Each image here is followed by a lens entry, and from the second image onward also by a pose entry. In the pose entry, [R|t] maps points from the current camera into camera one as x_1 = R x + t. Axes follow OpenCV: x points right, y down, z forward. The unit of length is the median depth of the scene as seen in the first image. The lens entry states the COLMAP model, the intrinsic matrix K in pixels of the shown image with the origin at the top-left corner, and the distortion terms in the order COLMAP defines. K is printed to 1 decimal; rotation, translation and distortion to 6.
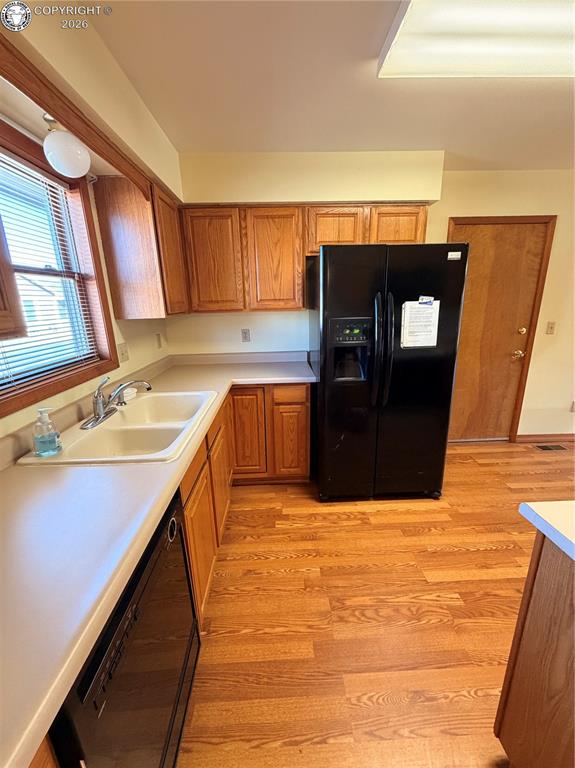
lens RADIAL K [[305.0, 0, 287.5], [0, 305.0, 384.0], [0, 0, 1]] dist [0.001787, -0.000281]
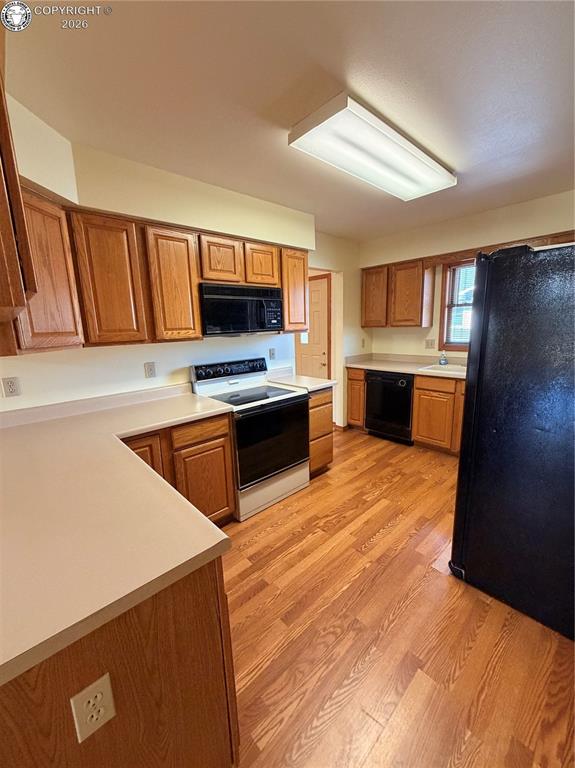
lens RADIAL K [[305.0, 0, 287.5], [0, 305.0, 384.0], [0, 0, 1]] dist [0.001787, -0.000281]
pose [[-0.759194, 0.168229, -0.628747, 1.054558], [-0.127212, 0.909035, 0.396828, -0.275714], [0.638311, 0.381254, -0.668733, 0.922226]]
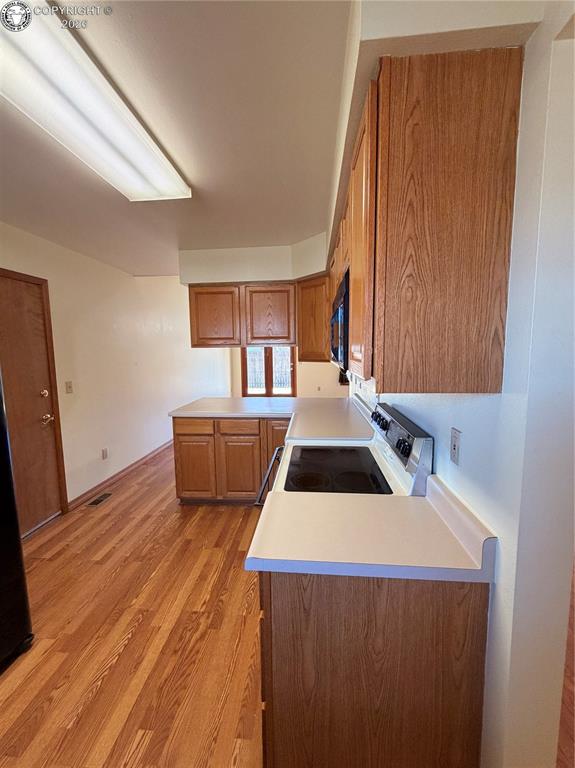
lens RADIAL K [[305.0, 0, 287.5], [0, 305.0, 384.0], [0, 0, 1]] dist [0.001787, -0.000281]
pose [[0.120112, -0.087254, 0.988918, -0.050671], [0.268706, 0.961805, 0.052226, -0.056286], [-0.955704, 0.259455, 0.138970, 0.177964]]
